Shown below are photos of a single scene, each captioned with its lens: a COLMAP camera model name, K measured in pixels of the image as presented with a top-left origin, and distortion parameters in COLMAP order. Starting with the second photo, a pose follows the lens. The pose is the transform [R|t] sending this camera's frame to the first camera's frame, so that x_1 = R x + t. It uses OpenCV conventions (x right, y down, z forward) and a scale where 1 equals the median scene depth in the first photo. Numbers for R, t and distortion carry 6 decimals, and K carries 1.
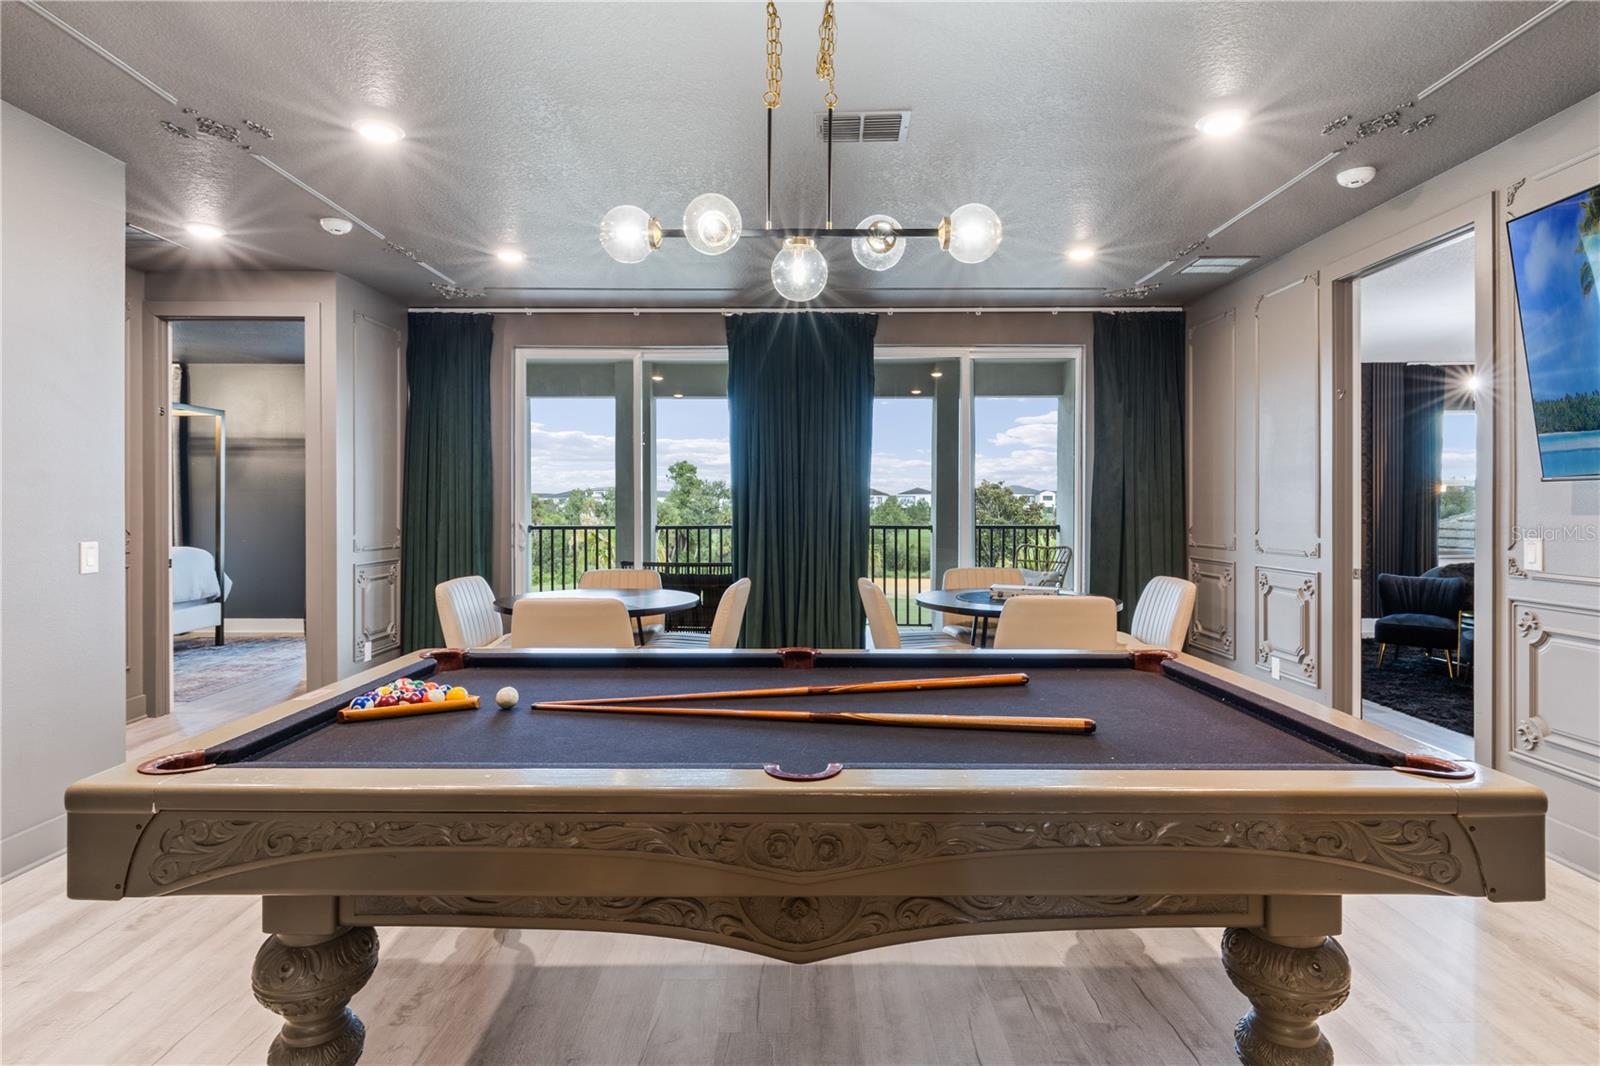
lens RADIAL K [[840.1, 0, 799.2], [0, 840.1, 515.8], [0, 0, 1]] dist [-0.006006, -0.000495]
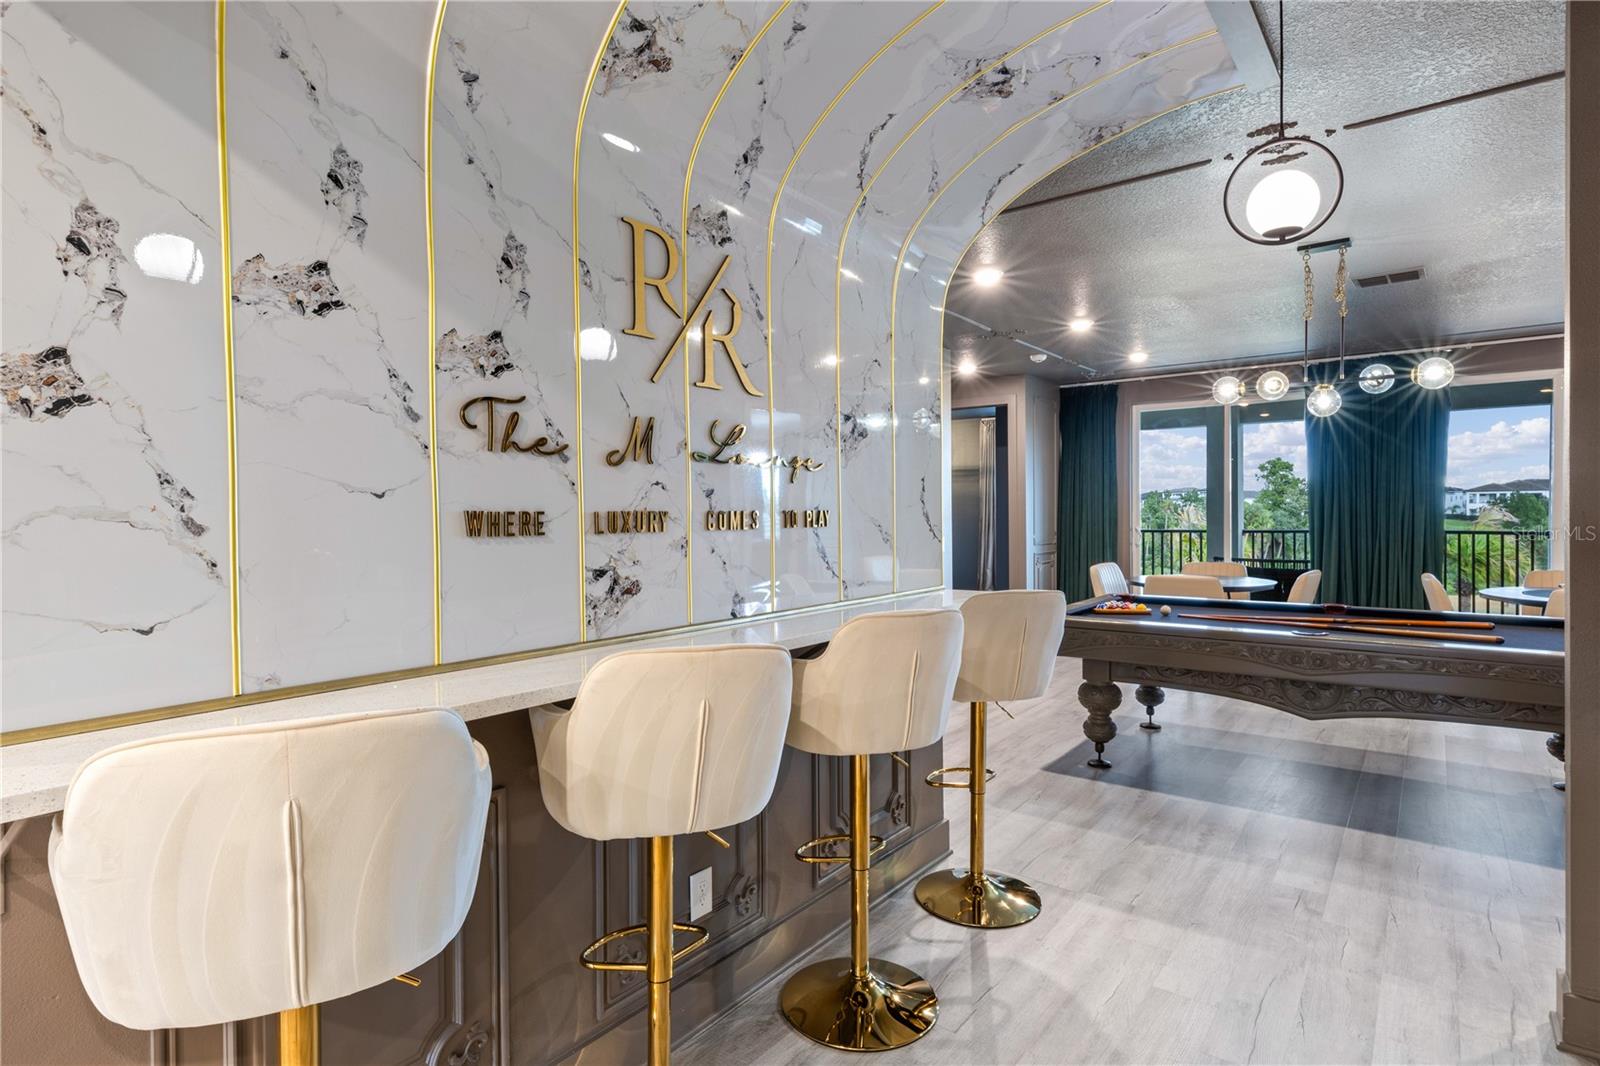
lens RADIAL K [[825.1, 0, 802.3], [0, 825.1, 521.5], [0, 0, 1]] dist [-0.004026, -0.000119]
pose [[0.789860, 0.000210, -0.613287, 0.079560], [0.002191, 0.999993, 0.003165, -0.007553], [0.613284, -0.003843, 0.789853, -0.463562]]
